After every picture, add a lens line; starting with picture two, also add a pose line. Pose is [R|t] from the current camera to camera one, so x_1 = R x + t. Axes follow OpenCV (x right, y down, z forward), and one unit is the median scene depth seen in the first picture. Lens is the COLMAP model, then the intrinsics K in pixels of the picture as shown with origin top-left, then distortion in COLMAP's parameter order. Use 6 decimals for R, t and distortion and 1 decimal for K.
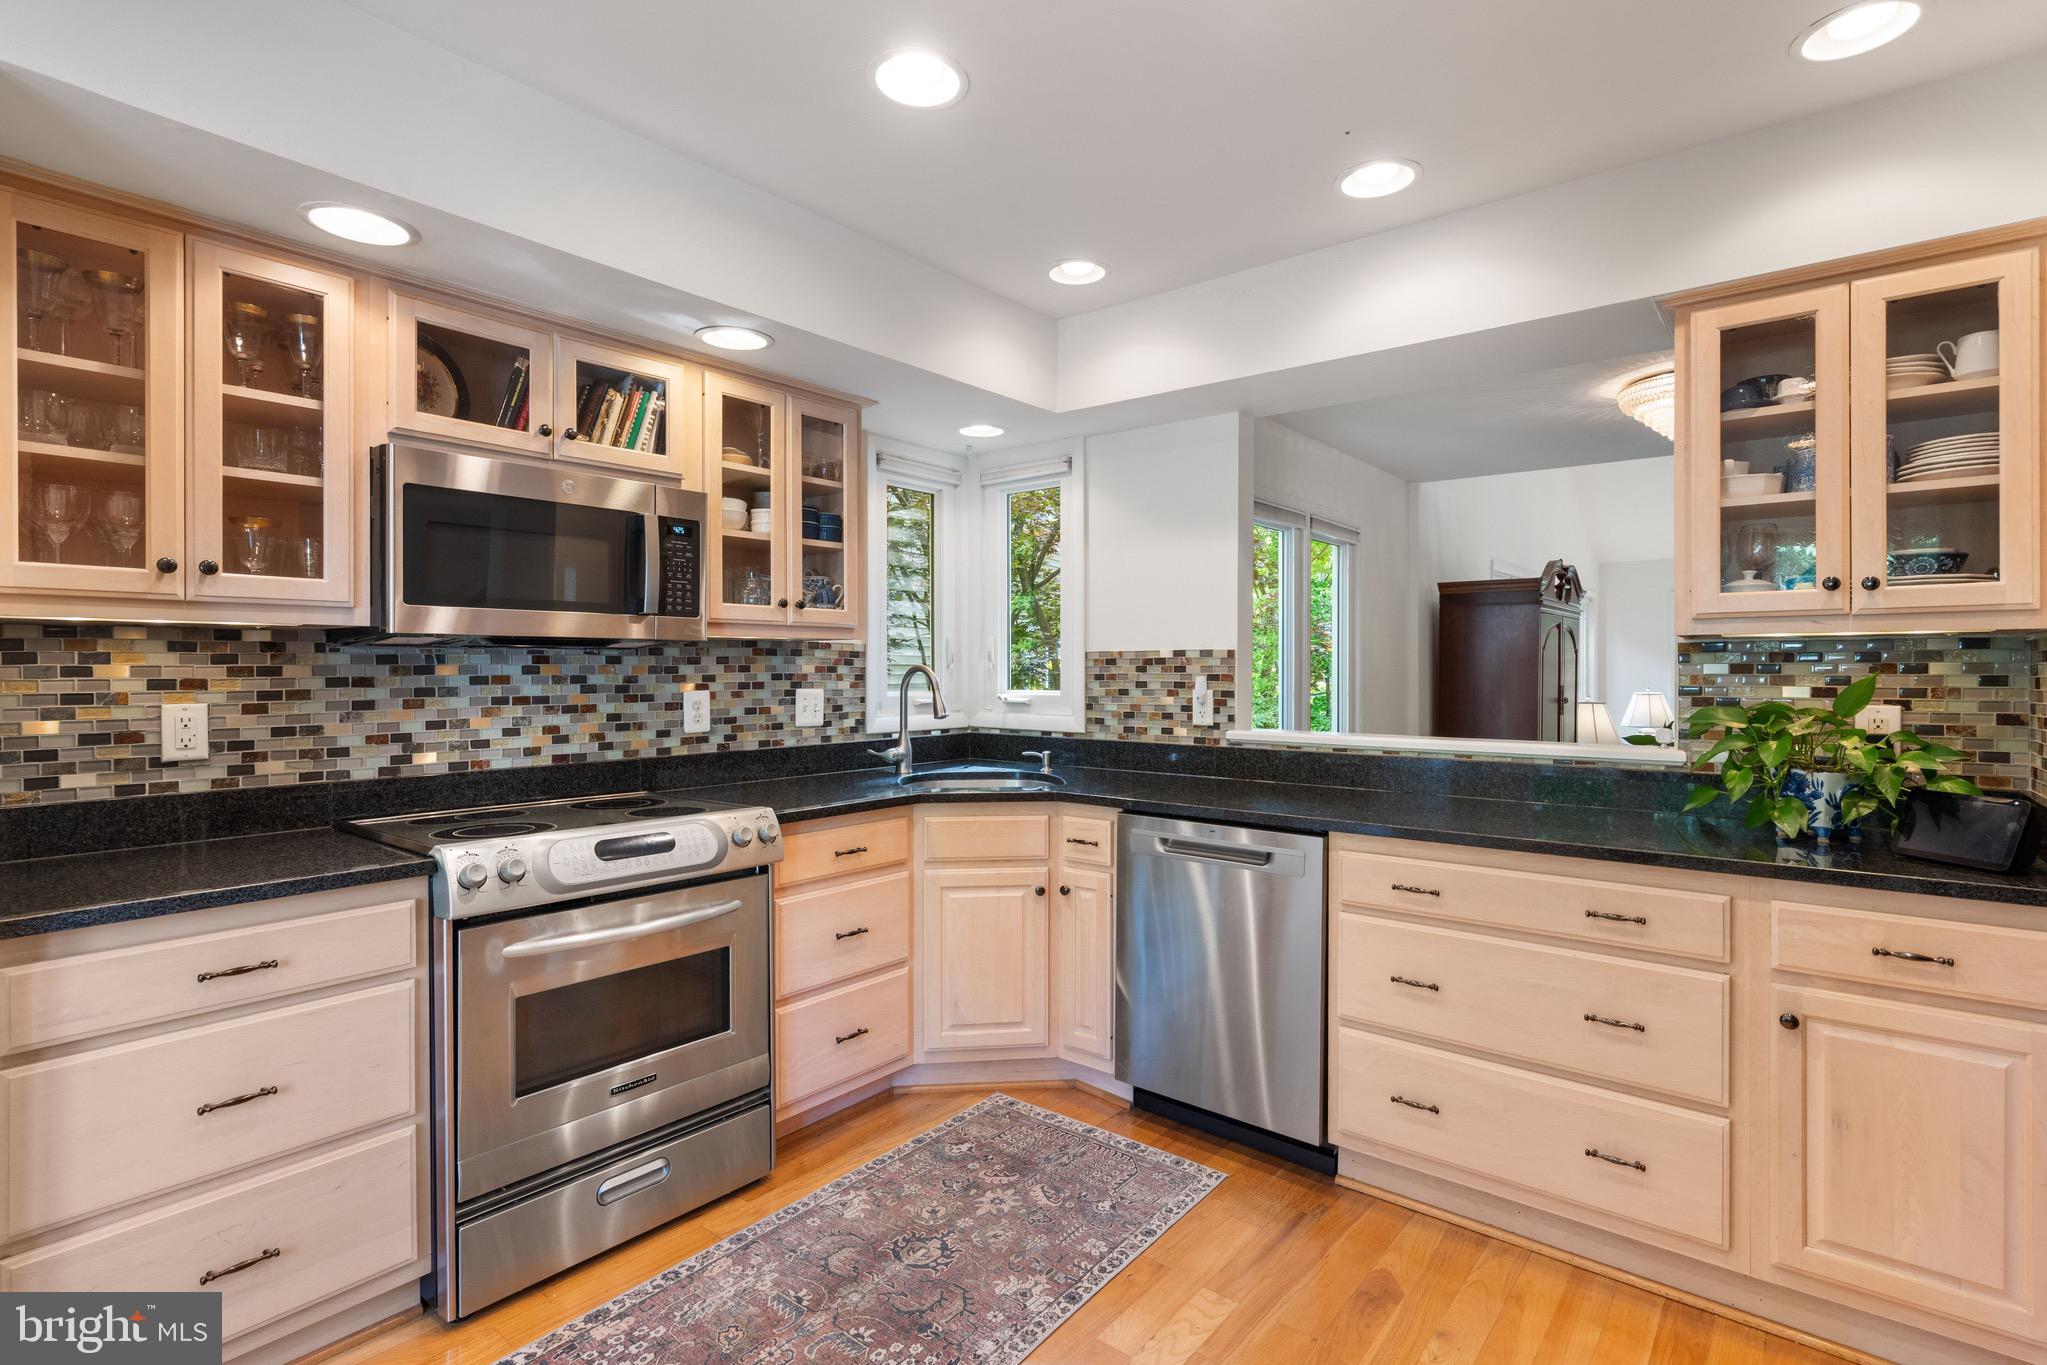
lens RADIAL K [[1007.7, 0, 1025.5], [0, 1007.7, 675.2], [0, 0, 1]] dist [-0.001176, -0.001143]
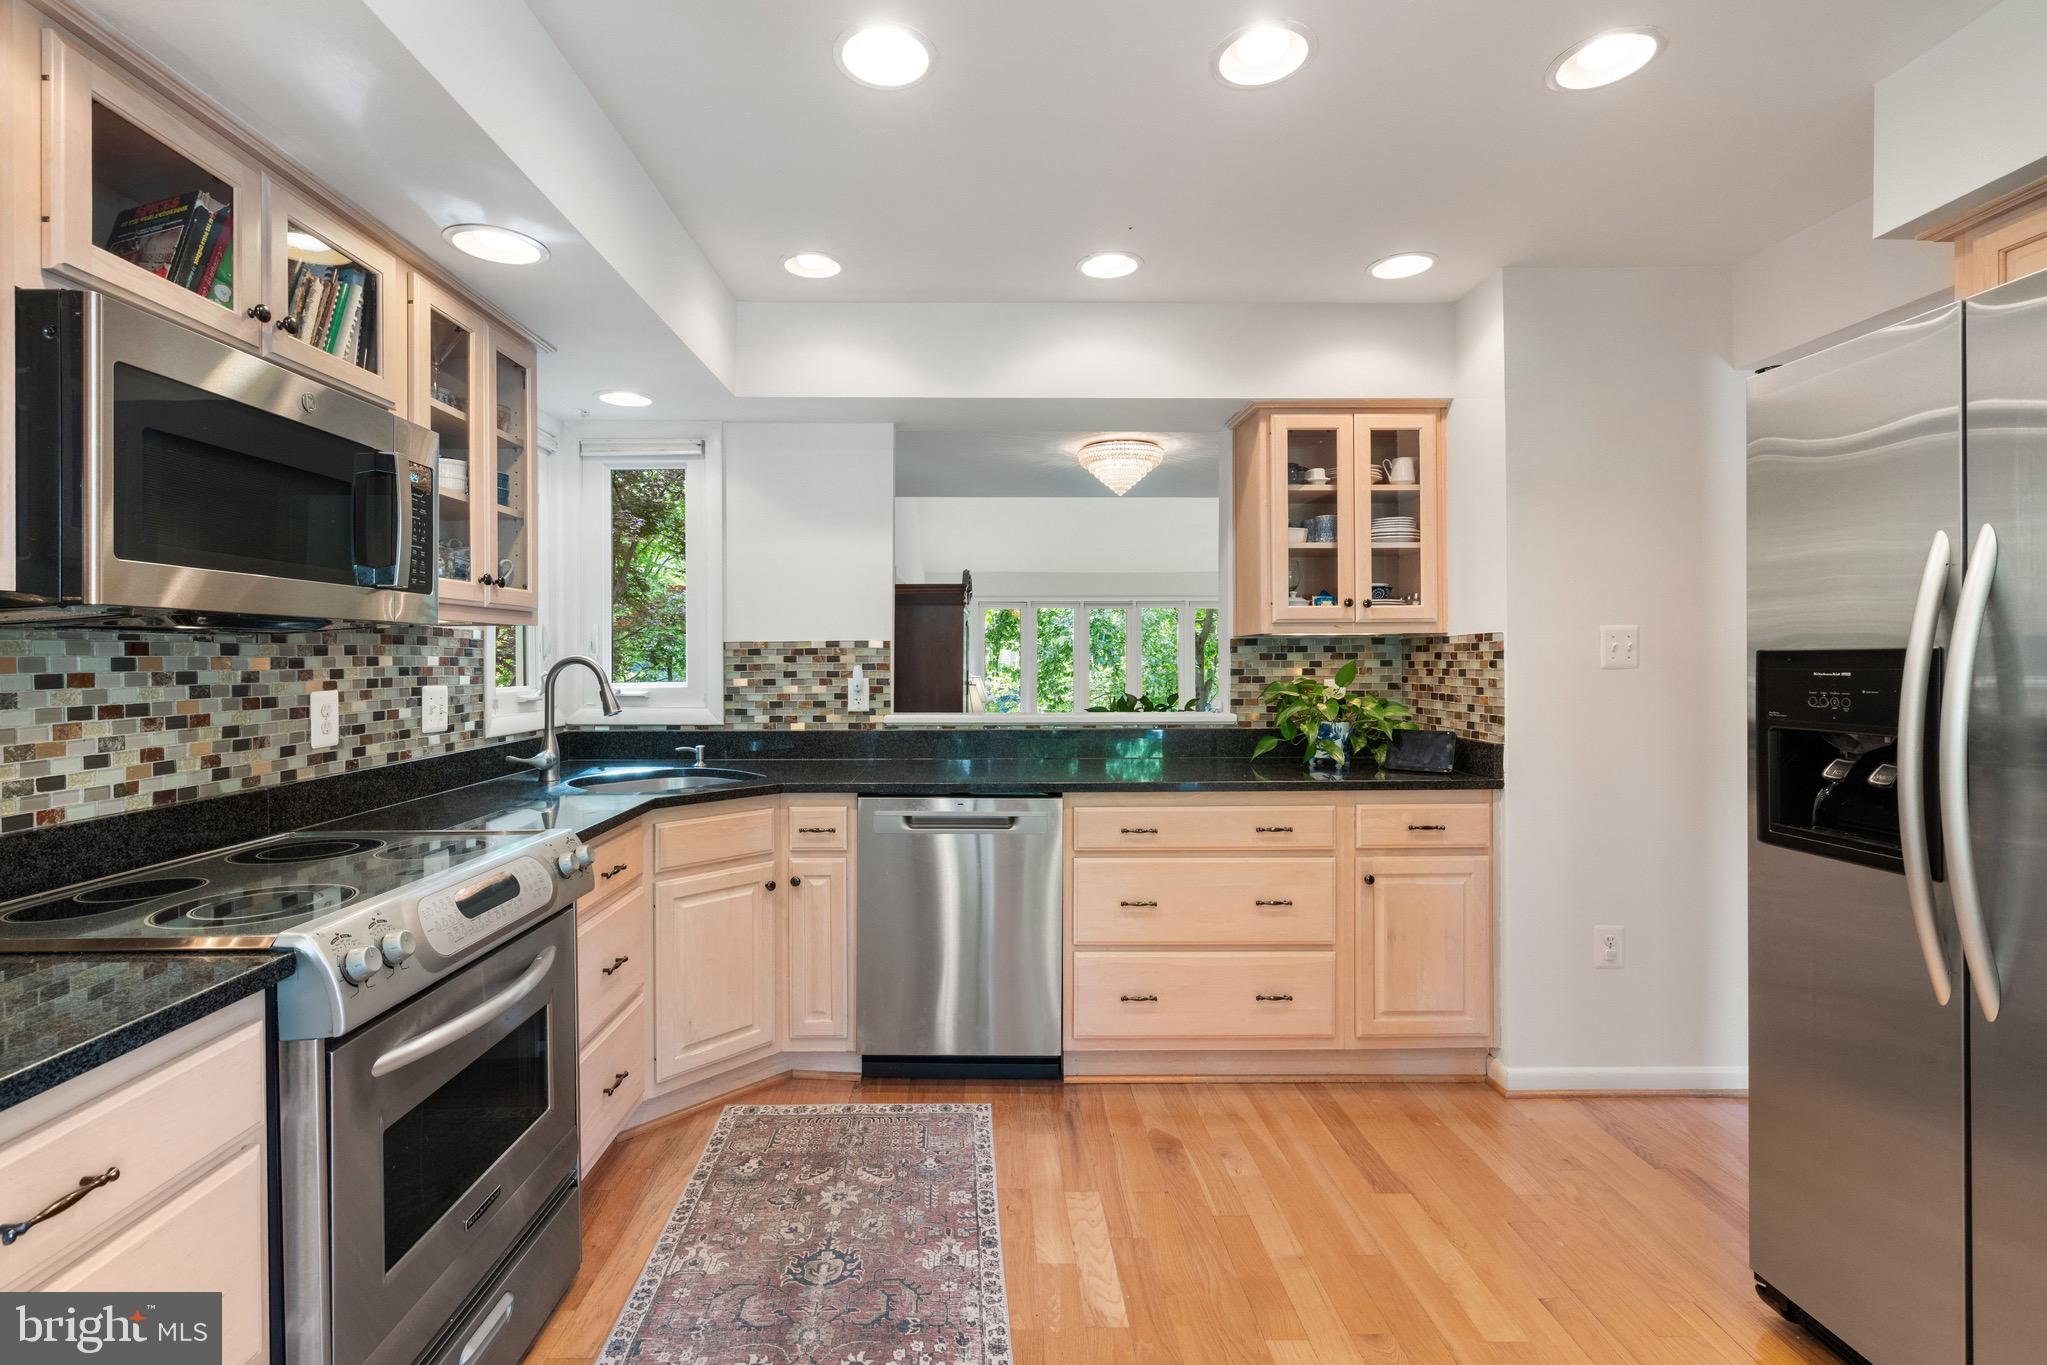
lens RADIAL K [[950.5, 0, 1008.7], [0, 950.5, 663.9], [0, 0, 1]] dist [-0.007545, 0.002169]
pose [[0.762408, -0.007919, 0.647049, -0.439576], [0.008508, 0.999961, 0.002213, -0.002017], [-0.647041, 0.003817, 0.762445, 0.158085]]
